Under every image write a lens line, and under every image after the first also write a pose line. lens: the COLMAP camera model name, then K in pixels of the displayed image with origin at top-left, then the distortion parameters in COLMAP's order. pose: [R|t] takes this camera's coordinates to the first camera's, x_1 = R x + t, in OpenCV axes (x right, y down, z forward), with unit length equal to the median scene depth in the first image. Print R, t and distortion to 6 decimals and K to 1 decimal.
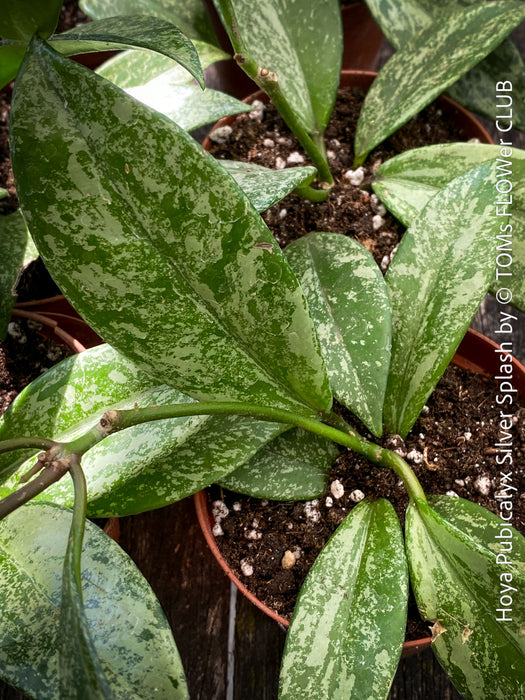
lens RADIAL K [[981.9, 0, 250.7], [0, 981.9, 373.2], [0, 0, 1]] dist [0.037944, 0.000000]
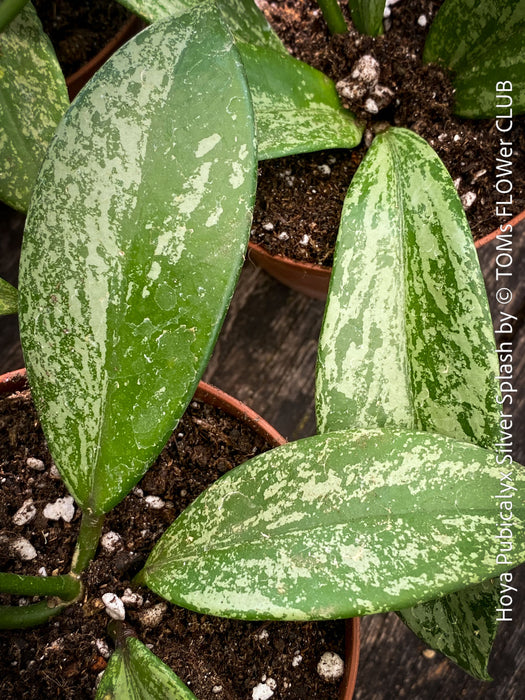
lens RADIAL K [[981.9, 0, 264.5], [0, 981.9, 349.7], [0, 0, 1]] dist [0.037944, 0.000000]
pose [[0.857110, 0.495587, -0.140555, 0.245507], [-0.436860, 0.843882, 0.311476, -0.714789], [0.272975, -0.205566, 0.939802, 0.679142]]
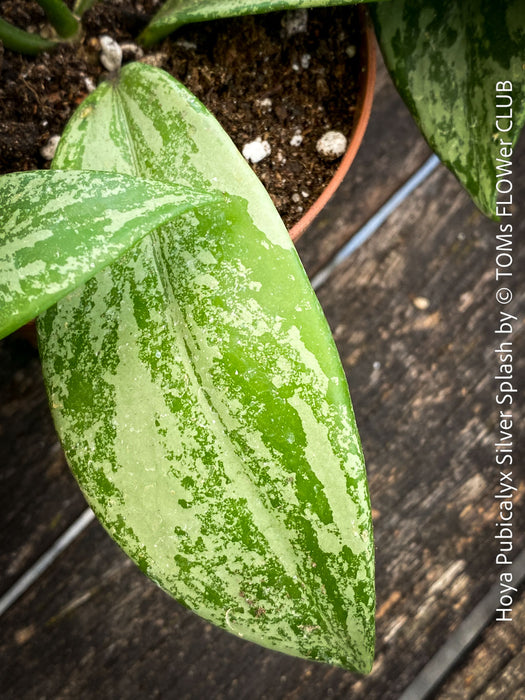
lens RADIAL K [[981.9, 0, 266.1], [0, 981.9, 350.4], [0, 0, 1]] dist [0.037944, 0.000000]
pose [[0.748856, 0.643430, -0.158783, 0.464873], [-0.588804, 0.755908, 0.286204, -0.368240], [0.304178, -0.120834, 0.944921, 0.668754]]
